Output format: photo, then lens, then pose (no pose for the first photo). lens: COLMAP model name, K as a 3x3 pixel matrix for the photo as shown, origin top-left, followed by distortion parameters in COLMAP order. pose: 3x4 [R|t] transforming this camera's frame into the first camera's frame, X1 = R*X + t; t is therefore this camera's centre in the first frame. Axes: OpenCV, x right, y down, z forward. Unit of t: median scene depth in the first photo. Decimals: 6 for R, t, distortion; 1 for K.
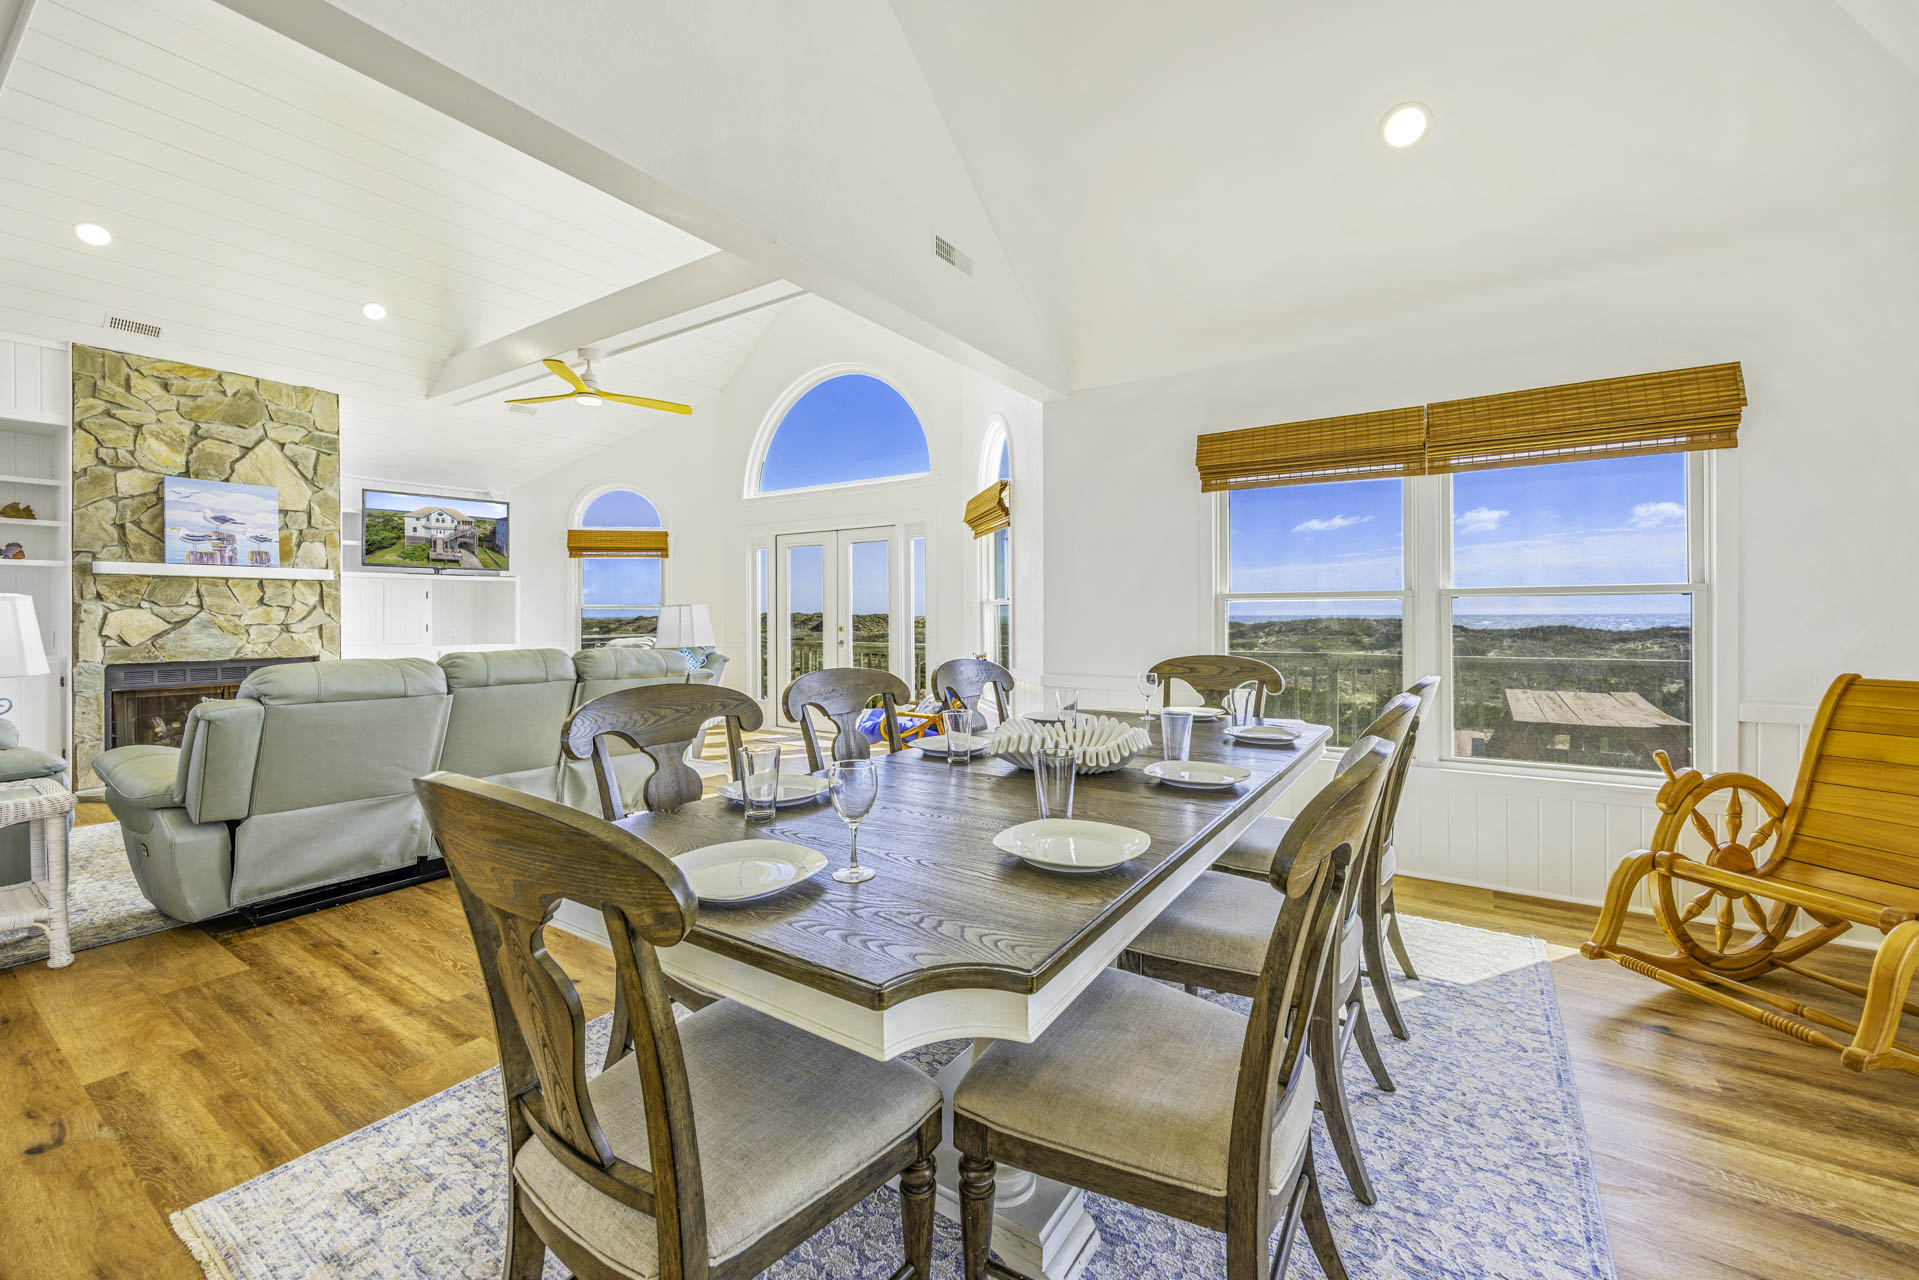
lens RADIAL K [[767.4, 0, 955.3], [0, 767.4, 613.6], [0, 0, 1]] dist [-0.001282, -0.000587]
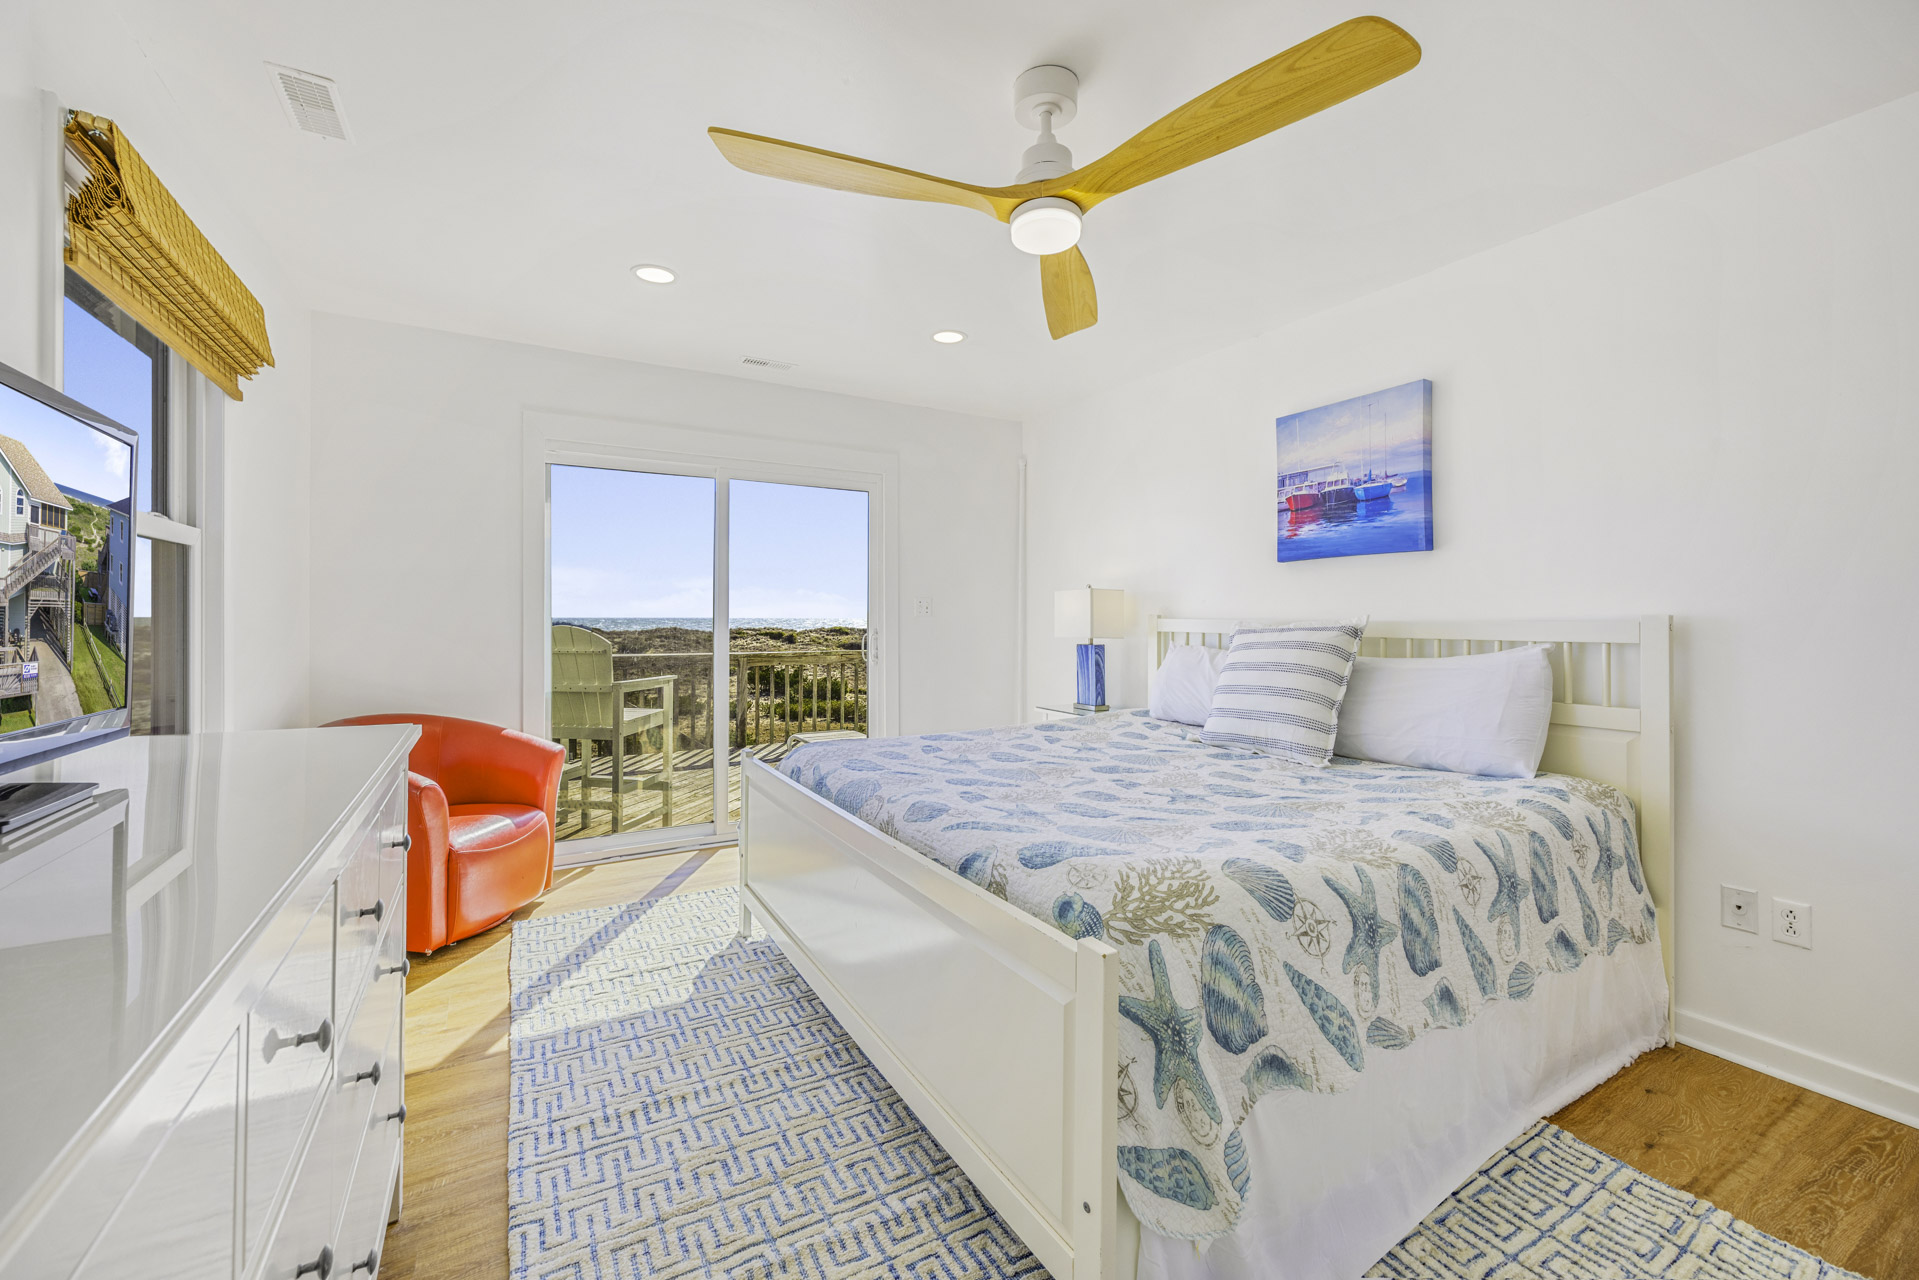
lens RADIAL K [[787.6, 0, 947.3], [0, 787.6, 631.5], [0, 0, 1]] dist [-0.000952, 0.028161]
pose [[0.277507, -0.007841, 0.960692, -1.008125], [-0.004194, 0.999947, 0.009372, -0.114959], [-0.960714, -0.006630, 0.277460, 0.898167]]
